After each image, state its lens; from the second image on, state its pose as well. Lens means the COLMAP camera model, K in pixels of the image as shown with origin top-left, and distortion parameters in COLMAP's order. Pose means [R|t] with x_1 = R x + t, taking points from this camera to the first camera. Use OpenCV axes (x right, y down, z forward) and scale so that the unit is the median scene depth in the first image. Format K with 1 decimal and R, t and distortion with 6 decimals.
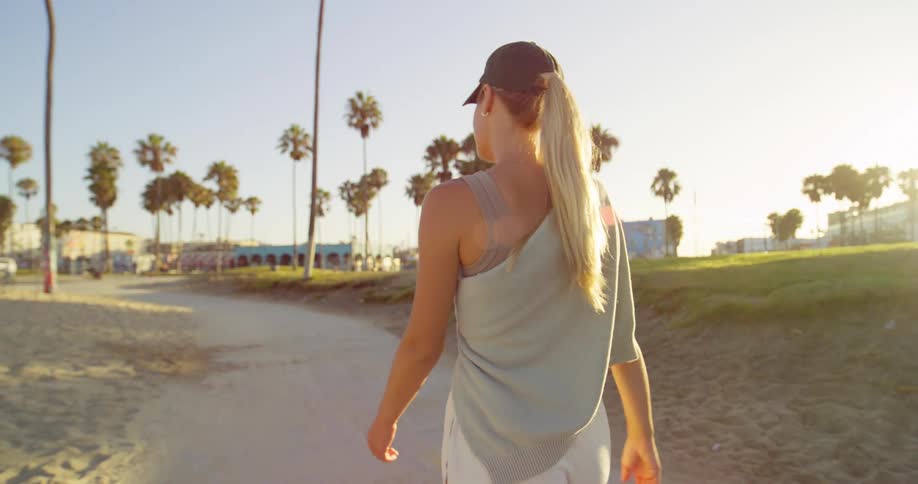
lens RADIAL K [[524.7, 0, 452.7], [0, 524.7, 242.1], [0, 0, 1]] dist [-0.031565, 0.007168]
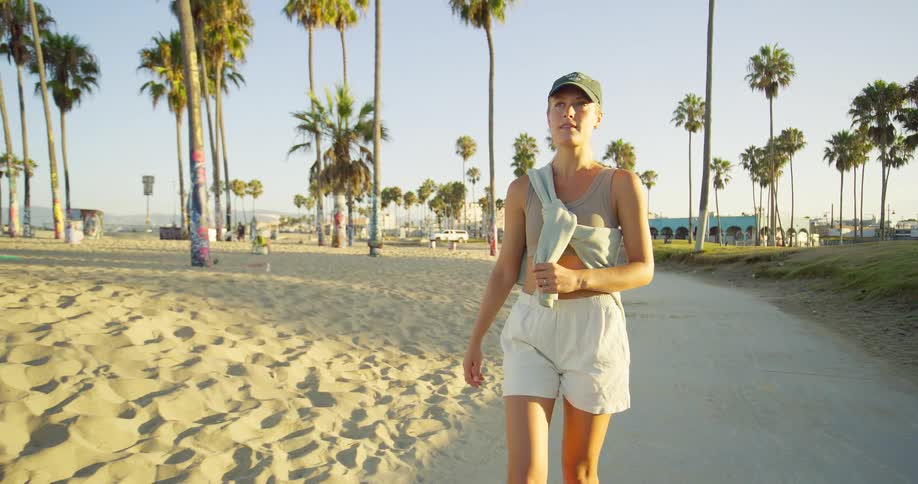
lens RADIAL K [[524.7, 0, 461.2], [0, 524.7, 238.5], [0, 0, 1]] dist [-0.031565, 0.007168]
pose [[0.757550, 0.017633, -0.652539, 0.012994], [0.011449, 0.999122, 0.040291, -0.000585], [0.652677, -0.037994, 0.756683, -0.025929]]
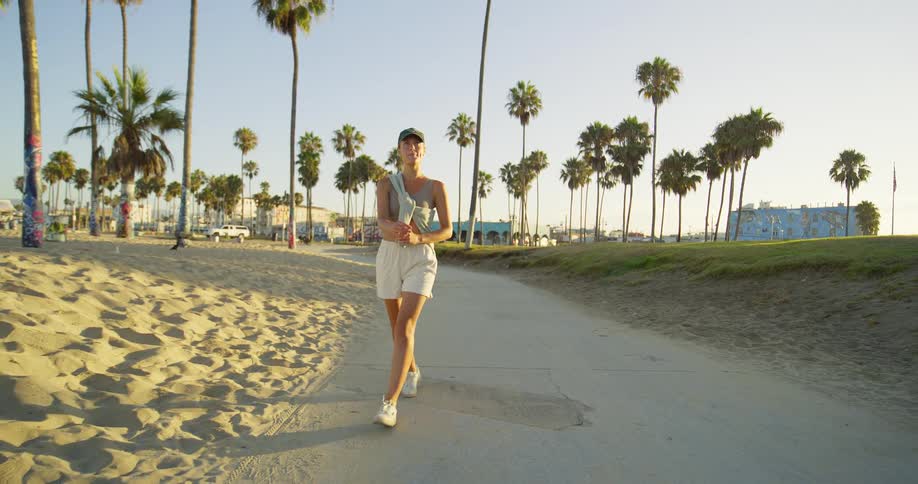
lens RADIAL K [[524.7, 0, 460.2], [0, 524.7, 243.0], [0, 0, 1]] dist [-0.031565, 0.007168]
pose [[0.957503, 0.042076, -0.285338, 0.023744], [-0.030779, 0.998559, 0.043963, 0.000504], [0.286776, -0.033312, 0.957418, -0.078628]]
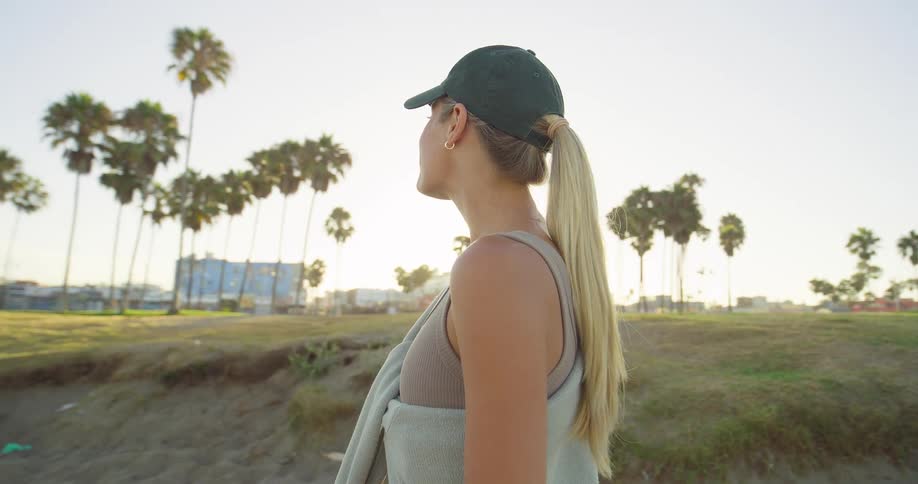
lens RADIAL K [[524.7, 0, 459.6], [0, 524.7, 245.3], [0, 0, 1]] dist [-0.031565, 0.007168]
pose [[0.728917, 0.117327, 0.674473, -0.076751], [-0.063801, 0.992559, -0.103707, 0.012128], [-0.681622, 0.032562, 0.730979, 0.209400]]
